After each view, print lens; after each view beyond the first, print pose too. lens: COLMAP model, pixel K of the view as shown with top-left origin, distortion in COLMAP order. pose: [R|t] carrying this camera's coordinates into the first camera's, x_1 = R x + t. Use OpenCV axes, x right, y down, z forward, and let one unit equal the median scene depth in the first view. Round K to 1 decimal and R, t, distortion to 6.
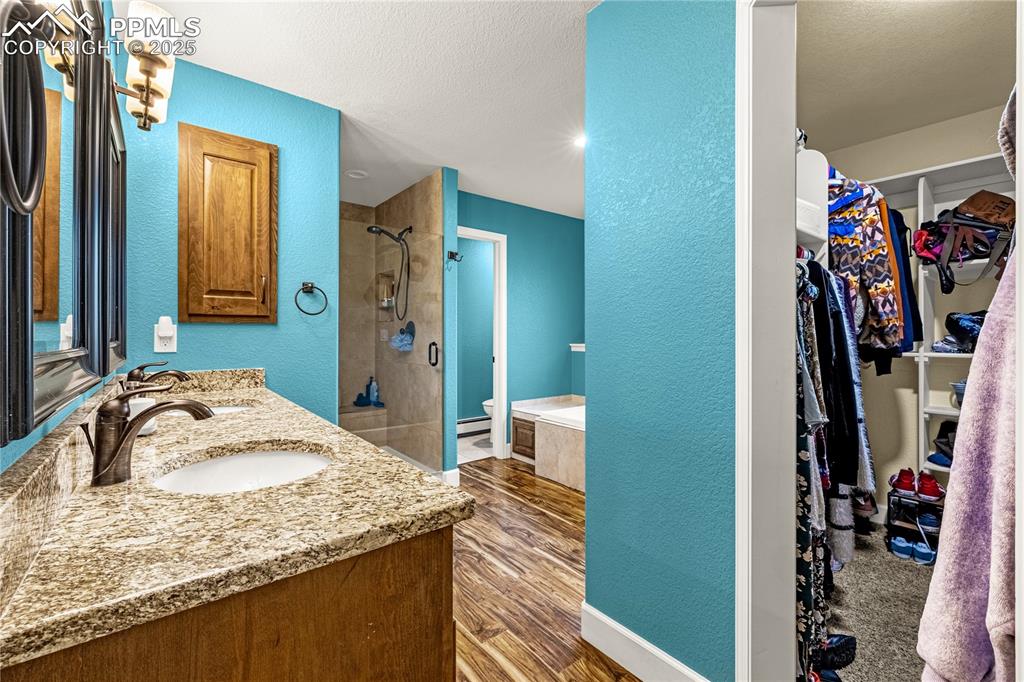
lens RADIAL K [[450.5, 0, 507.4], [0, 450.5, 337.8], [0, 0, 1]] dist [-0.002272, 0.000001]
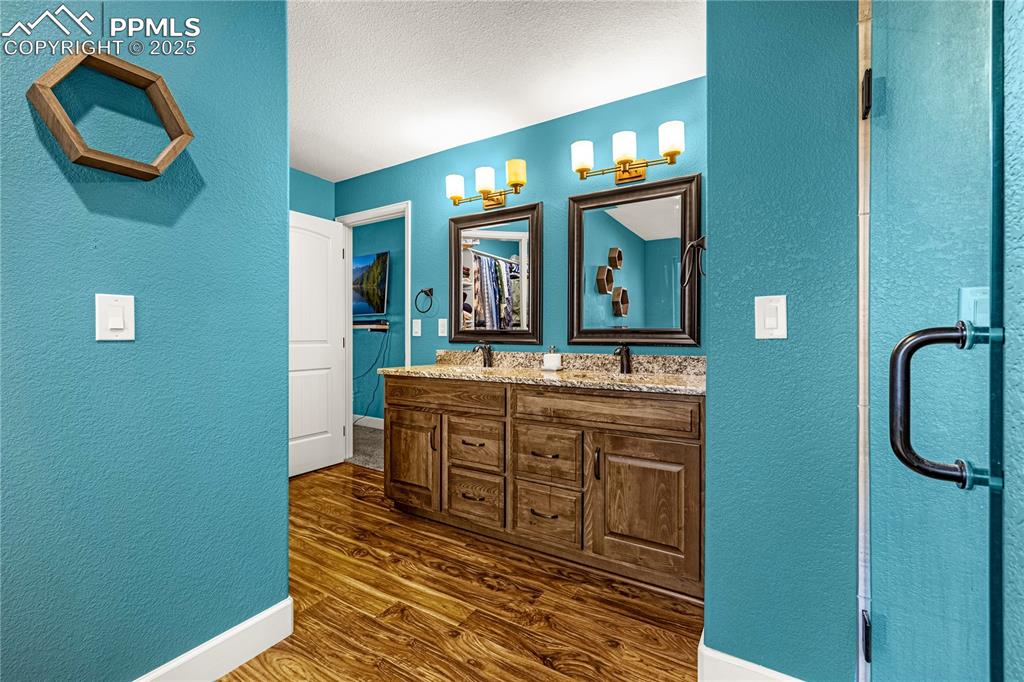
lens RADIAL K [[437.0, 0, 517.7], [0, 437.0, 335.8], [0, 0, 1]] dist [0.001951, 0.001400]
pose [[-0.937068, -0.005604, -0.349101, 0.021853], [-0.008833, 0.999932, 0.007658, 0.012386], [0.349035, 0.010259, -0.937054, 0.985808]]
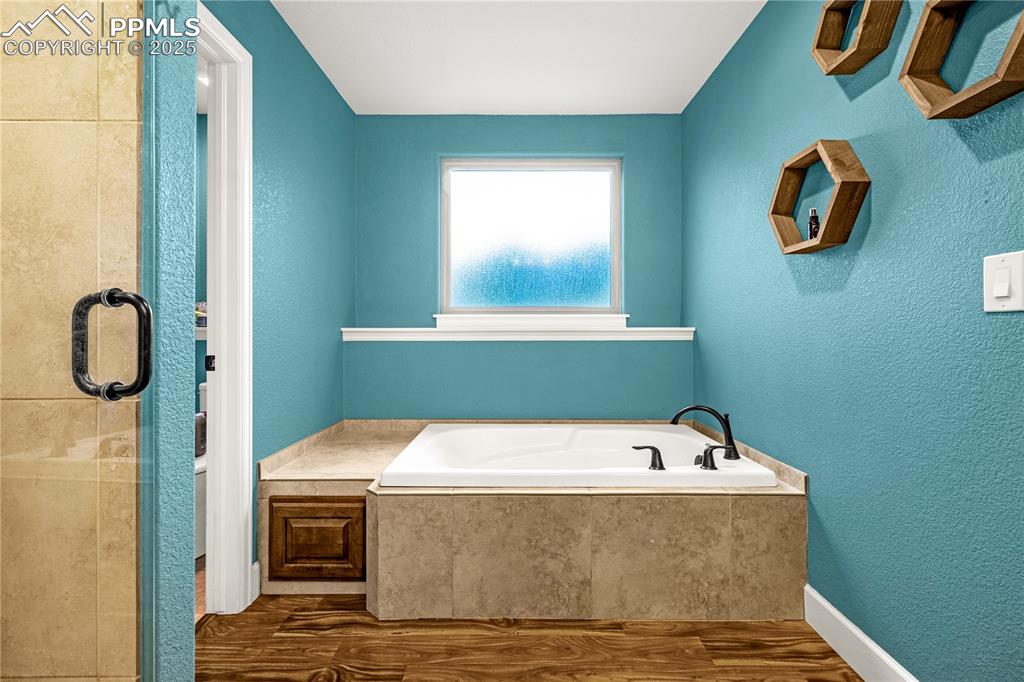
lens RADIAL K [[437.0, 0, 515.1], [0, 437.0, 331.5], [0, 0, 1]] dist [0.001951, 0.001400]
pose [[0.618798, -0.003715, 0.785541, -0.190256], [0.013136, 0.999898, -0.005618, 0.030364], [-0.785440, 0.013795, 0.618784, 0.643762]]
